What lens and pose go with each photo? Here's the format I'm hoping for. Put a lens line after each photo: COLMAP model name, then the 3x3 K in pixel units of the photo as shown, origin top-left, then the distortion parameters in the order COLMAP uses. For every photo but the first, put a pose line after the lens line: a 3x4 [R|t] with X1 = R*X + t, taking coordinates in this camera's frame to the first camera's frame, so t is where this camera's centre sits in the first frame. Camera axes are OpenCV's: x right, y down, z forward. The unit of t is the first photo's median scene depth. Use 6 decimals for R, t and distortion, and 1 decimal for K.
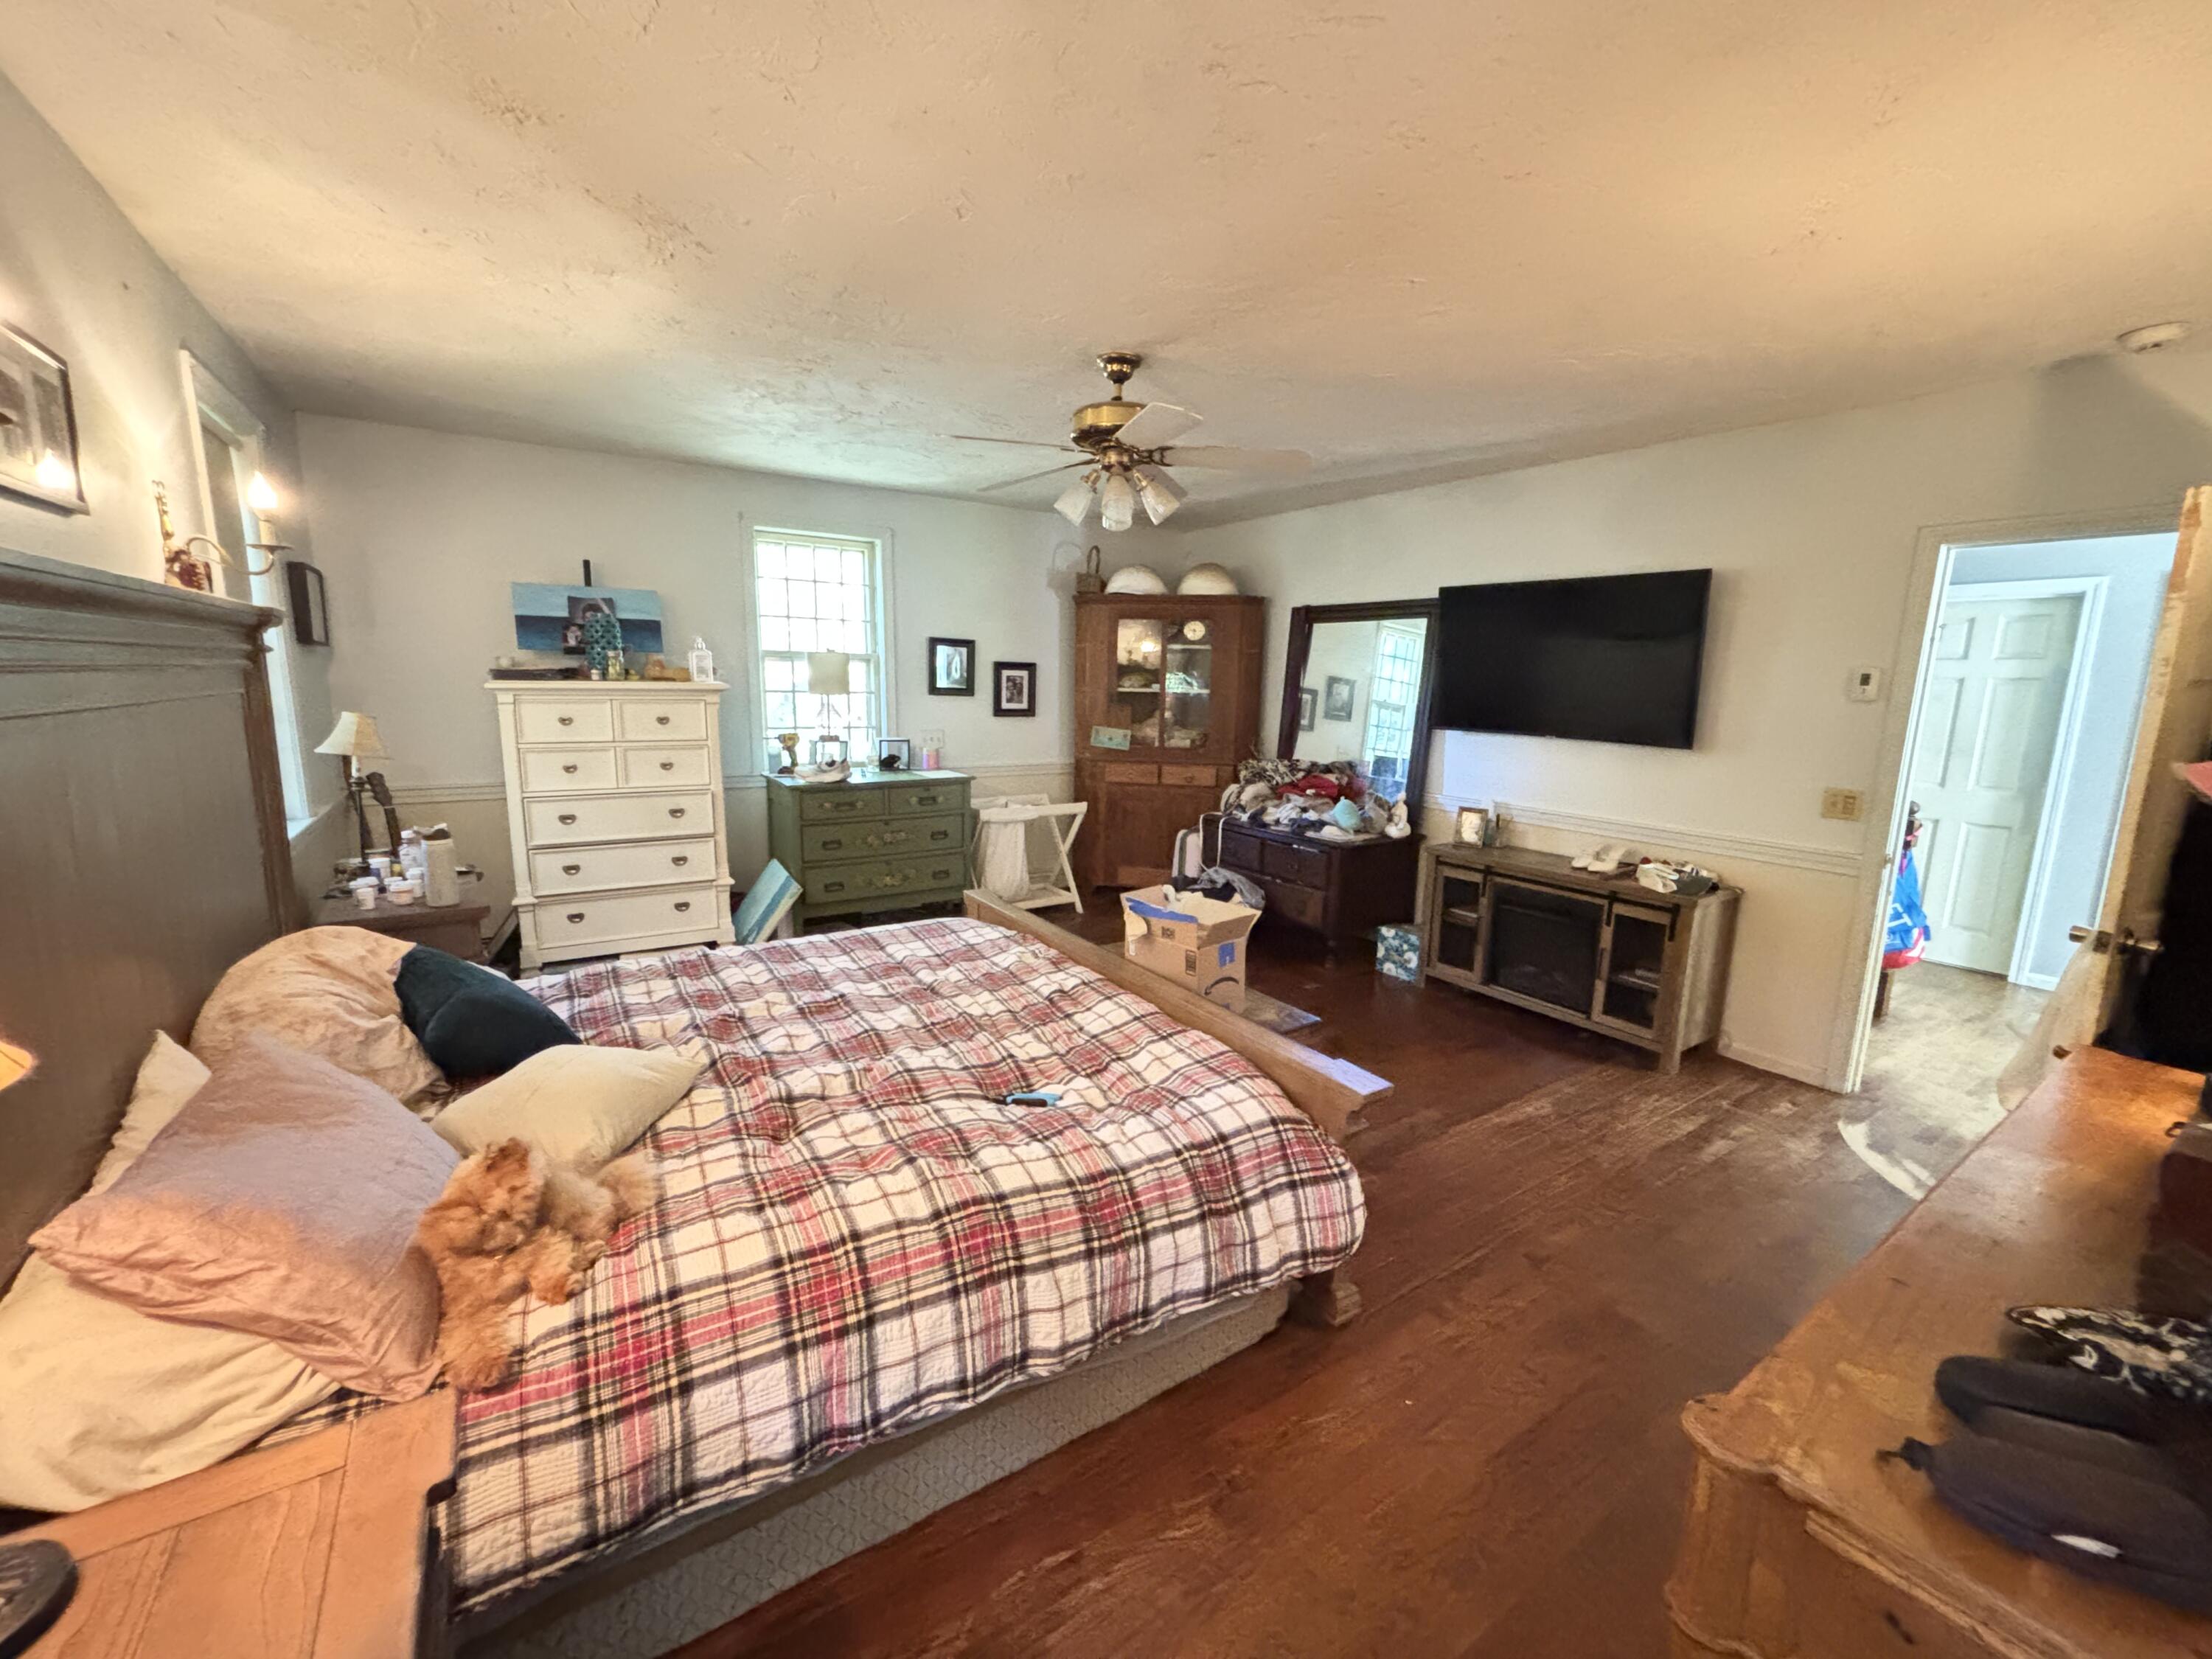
lens RADIAL K [[885.4, 0, 1105.0], [0, 885.4, 833.9], [0, 0, 1]] dist [0.001488, -0.000705]
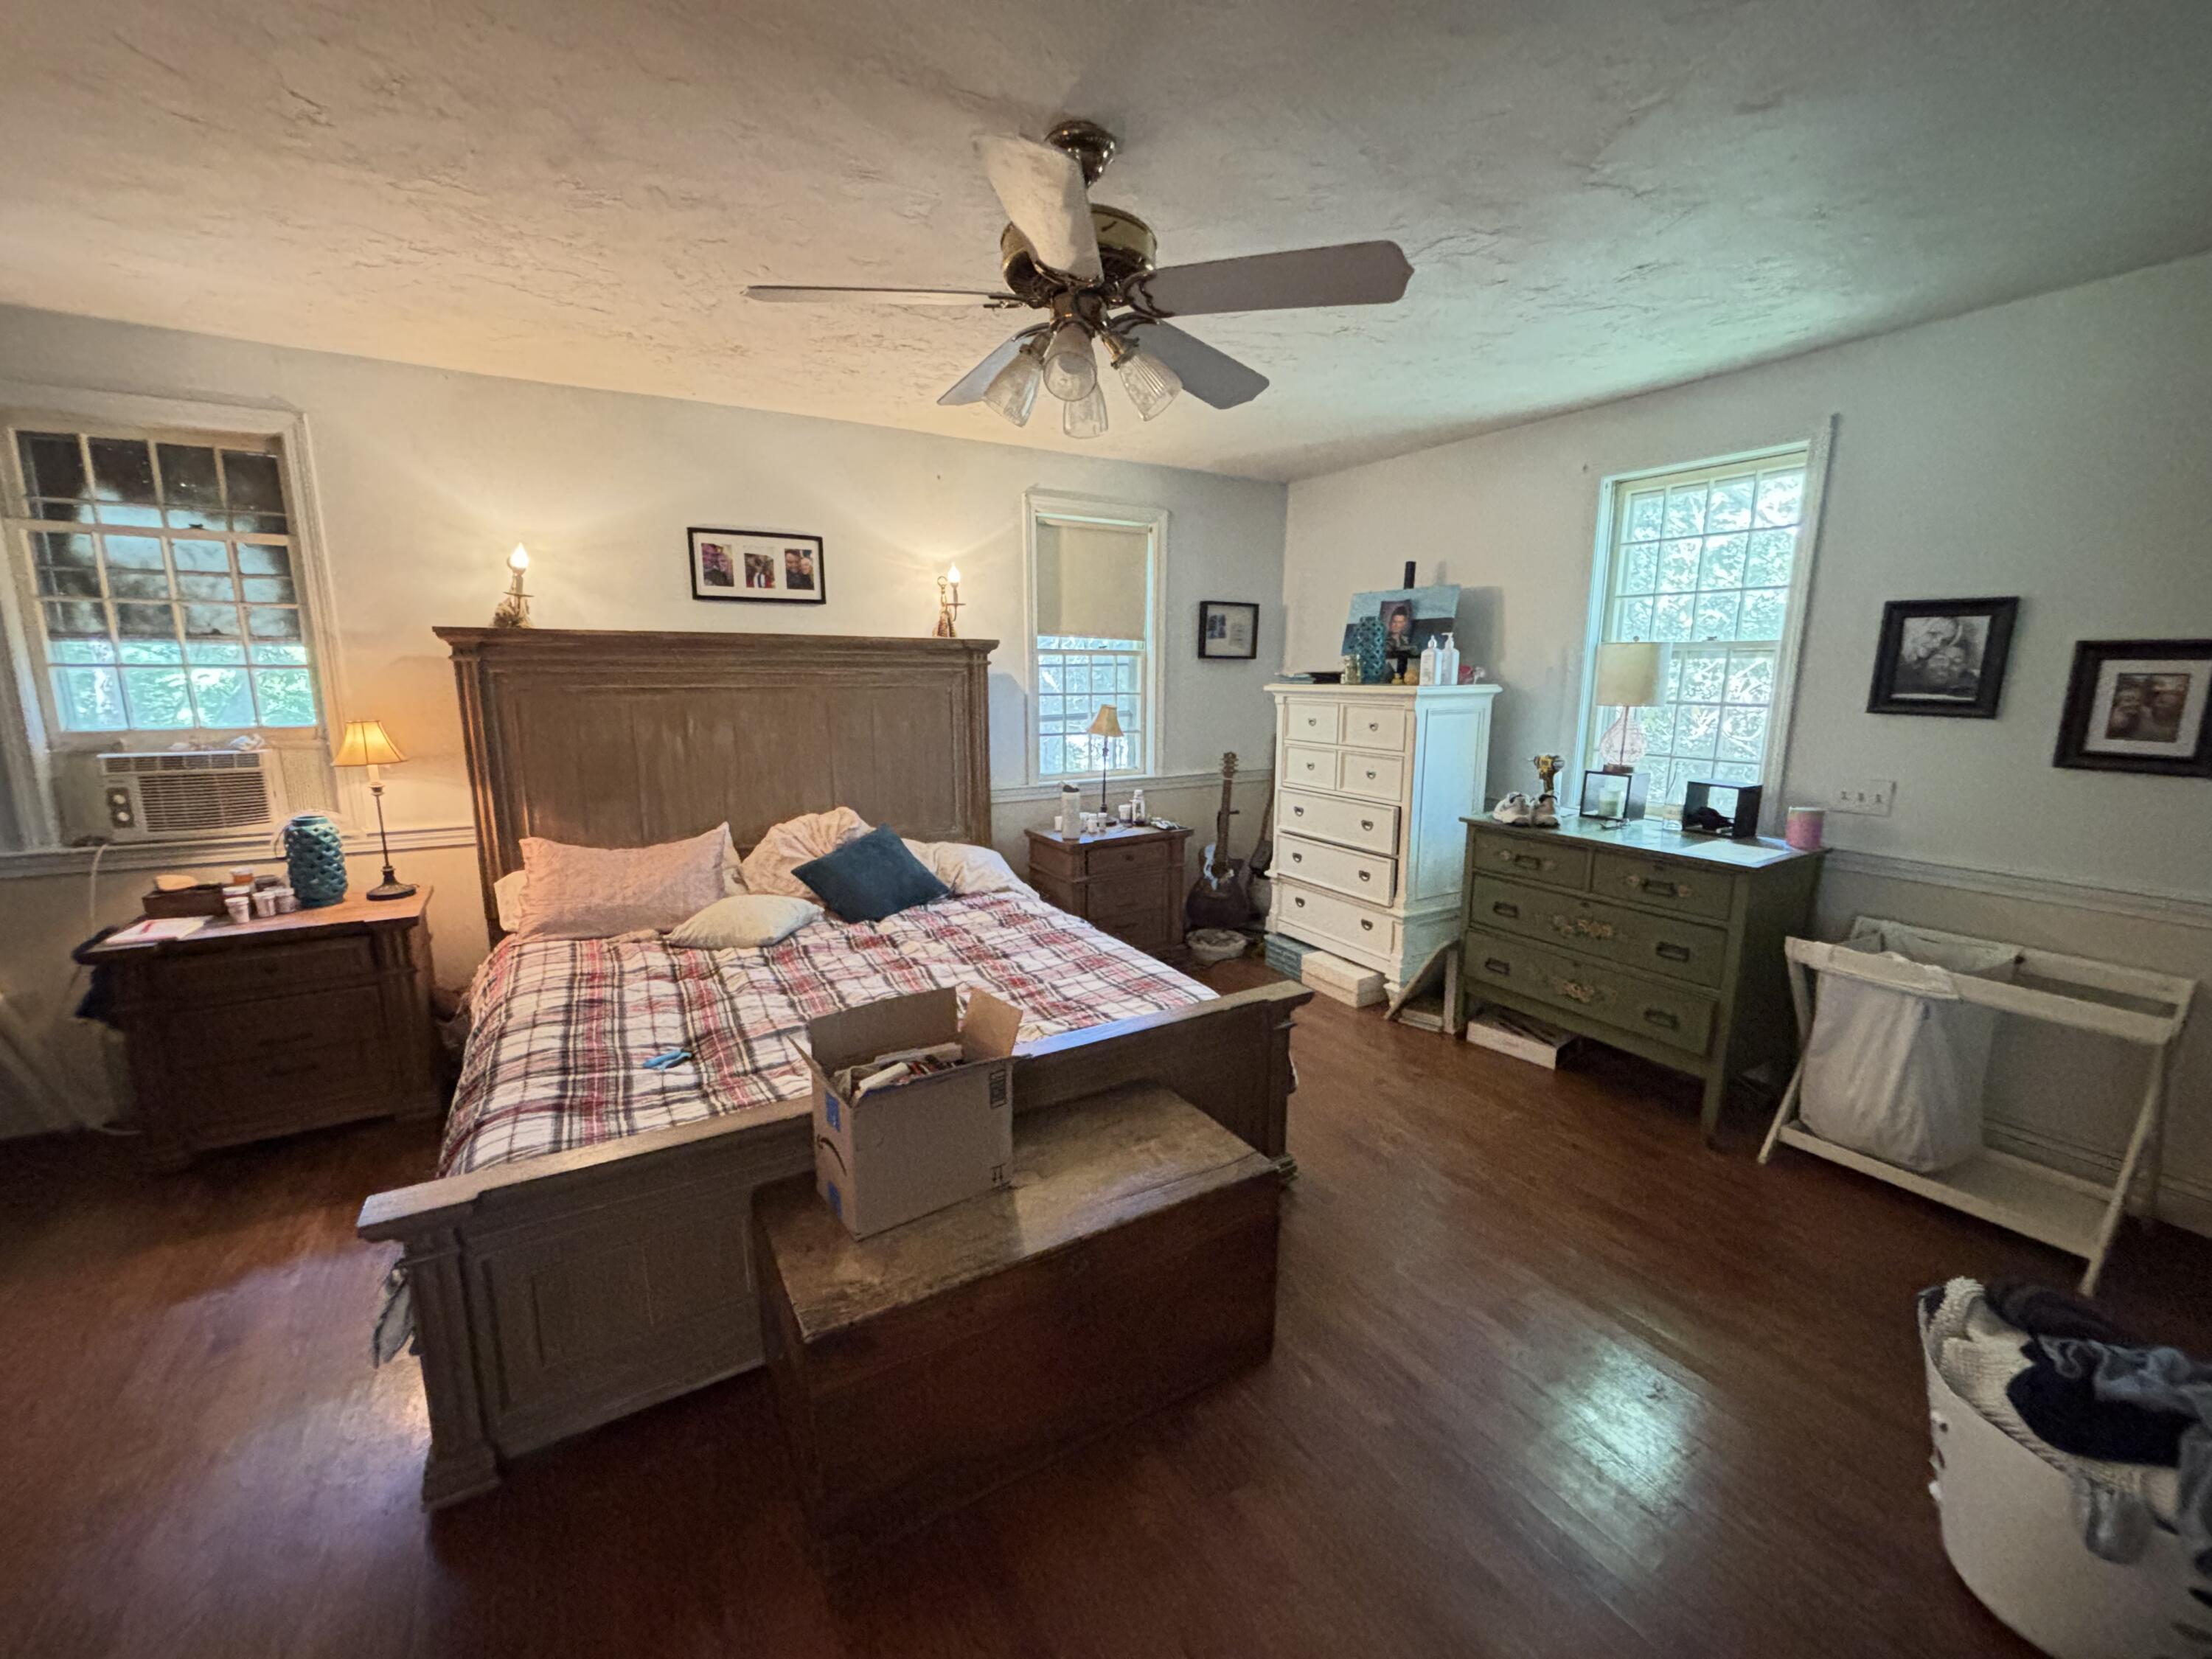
lens RADIAL K [[885.4, 0, 1107.5], [0, 885.4, 822.6], [0, 0, 1]] dist [0.001488, -0.000705]
pose [[-0.045201, 0.152241, -0.987309, 0.395493], [-0.175872, 0.971670, 0.157881, -0.109740], [0.983375, 0.180776, -0.017146, 0.652870]]
